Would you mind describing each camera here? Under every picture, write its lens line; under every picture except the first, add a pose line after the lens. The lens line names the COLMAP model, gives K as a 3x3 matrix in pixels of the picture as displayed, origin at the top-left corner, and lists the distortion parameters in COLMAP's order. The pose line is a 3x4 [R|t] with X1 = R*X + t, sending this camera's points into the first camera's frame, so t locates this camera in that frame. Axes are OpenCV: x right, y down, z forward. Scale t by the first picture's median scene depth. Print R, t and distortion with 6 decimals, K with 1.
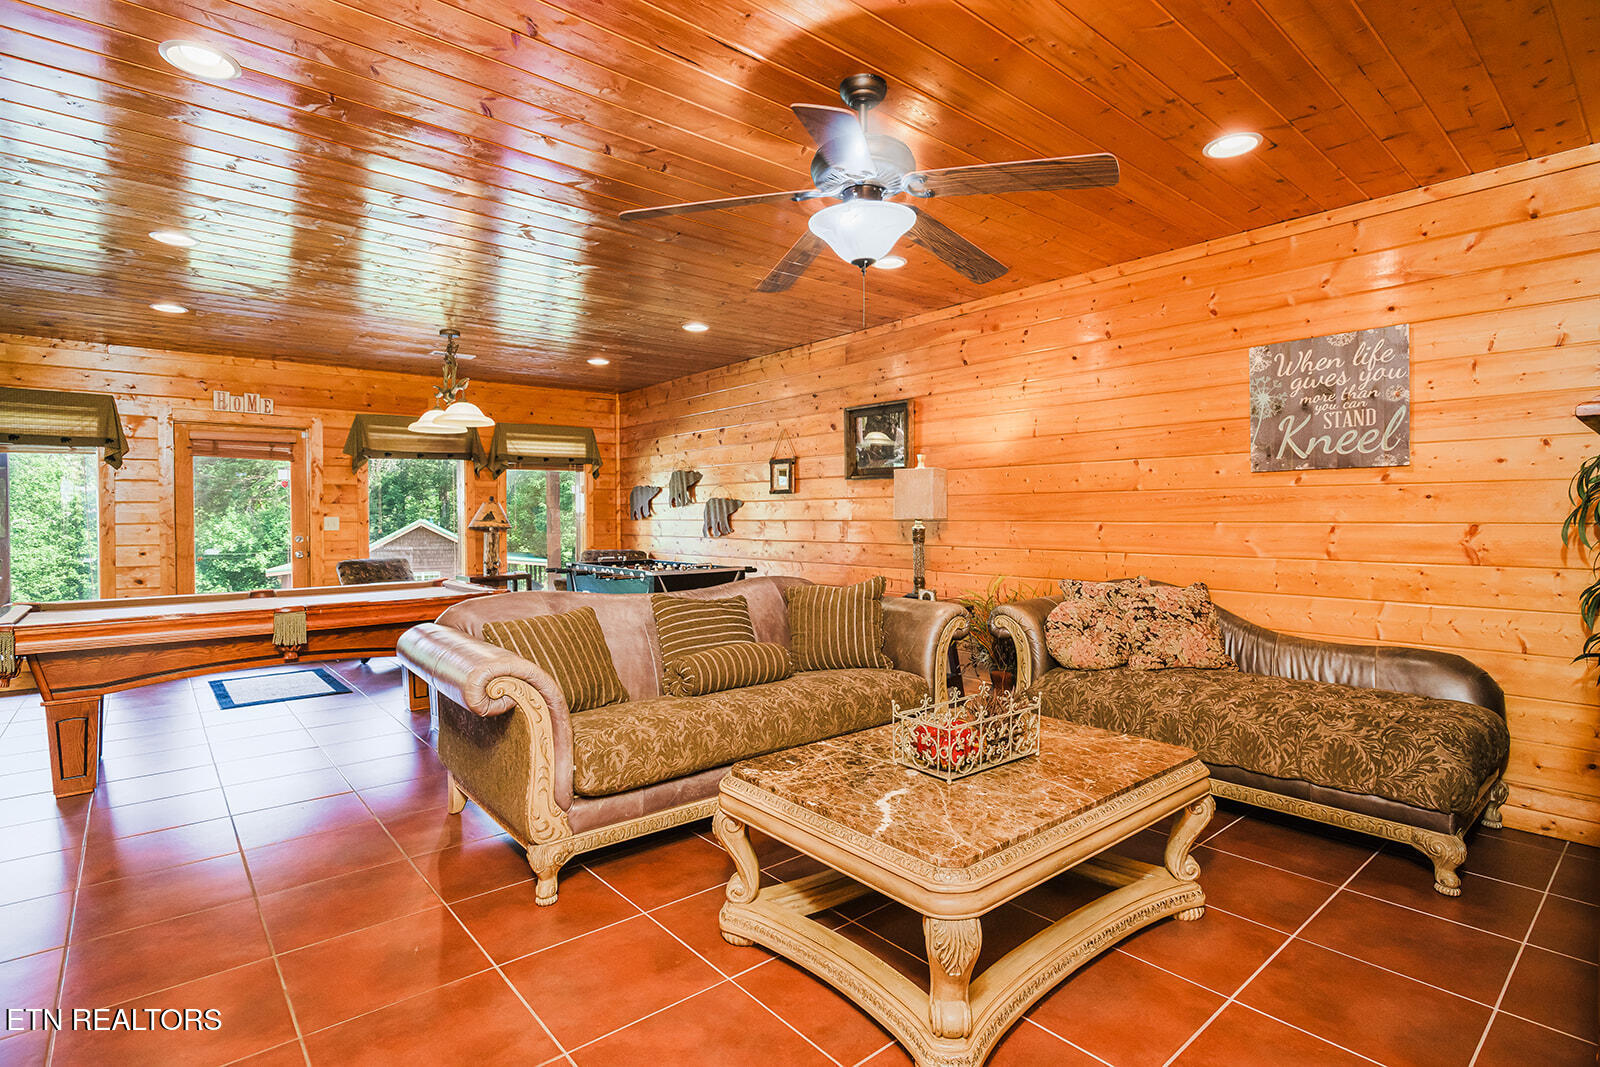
lens RADIAL K [[774.1, 0, 801.4], [0, 774.1, 536.4], [0, 0, 1]] dist [-0.014747, 0.001114]
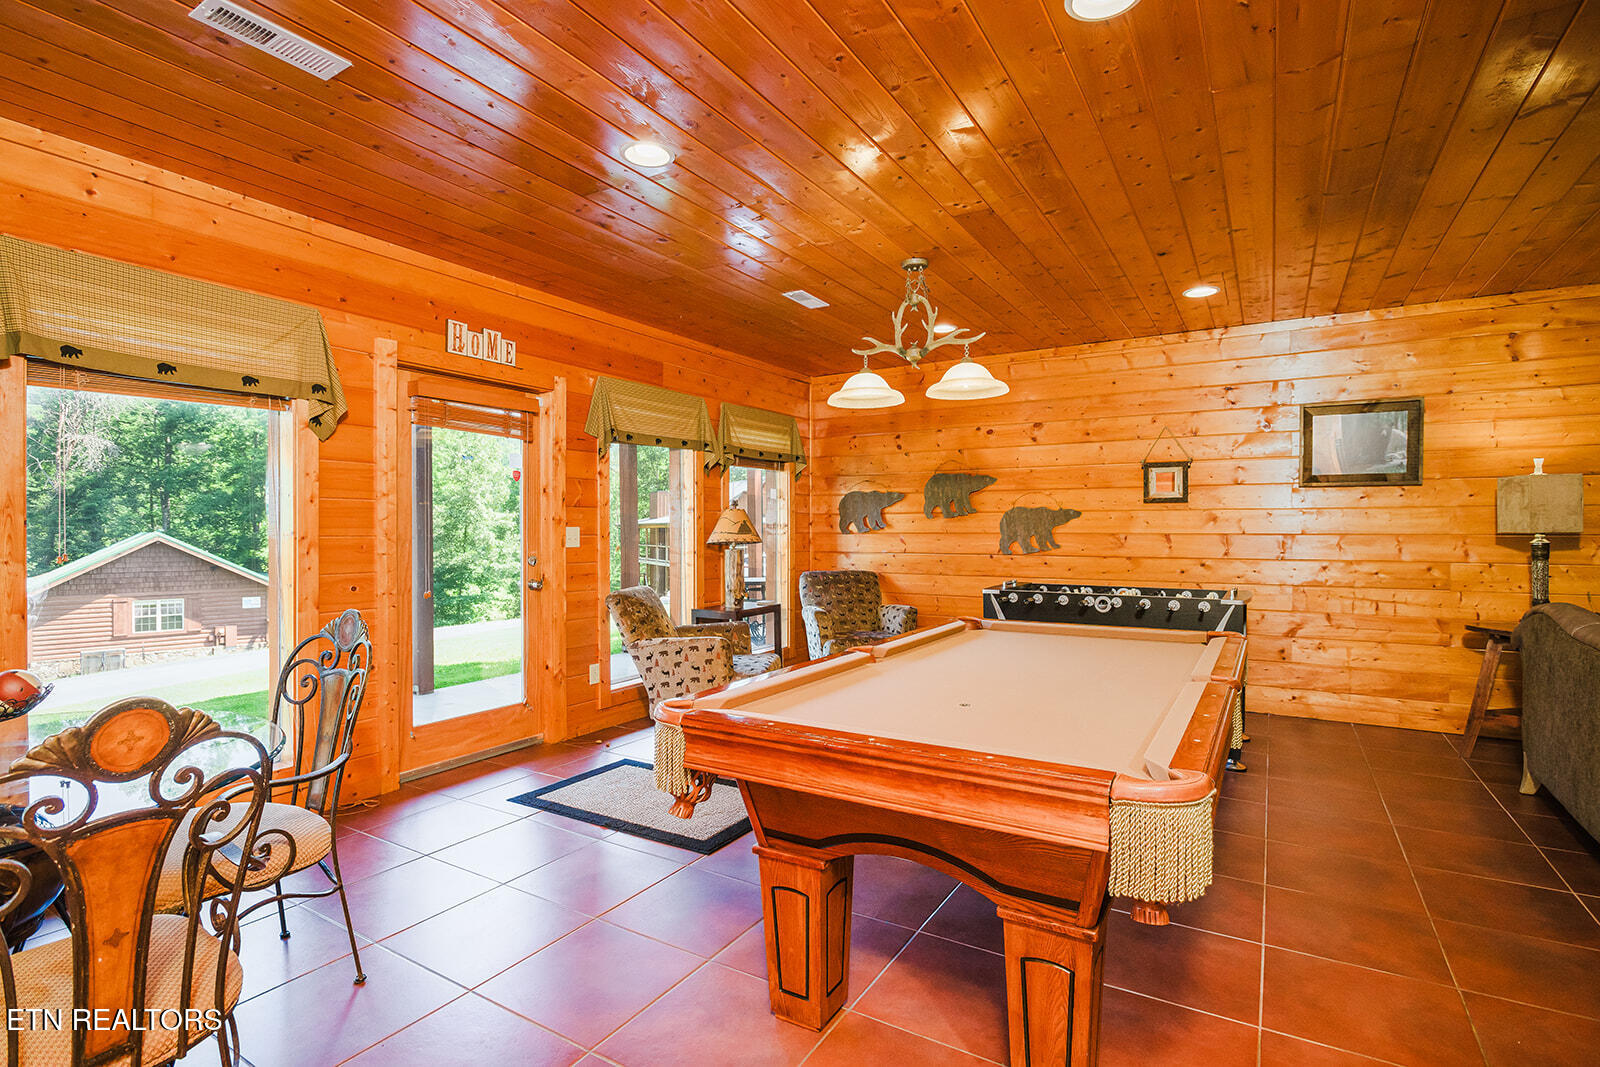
lens RADIAL K [[774.1, 0, 801.4], [0, 774.1, 536.4], [0, 0, 1]] dist [-0.014747, 0.001114]
pose [[0.950658, 0.000165, 0.310240, -0.652862], [0.005404, 0.999839, -0.017091, -0.005938], [-0.310193, 0.017924, 0.950505, 0.319322]]
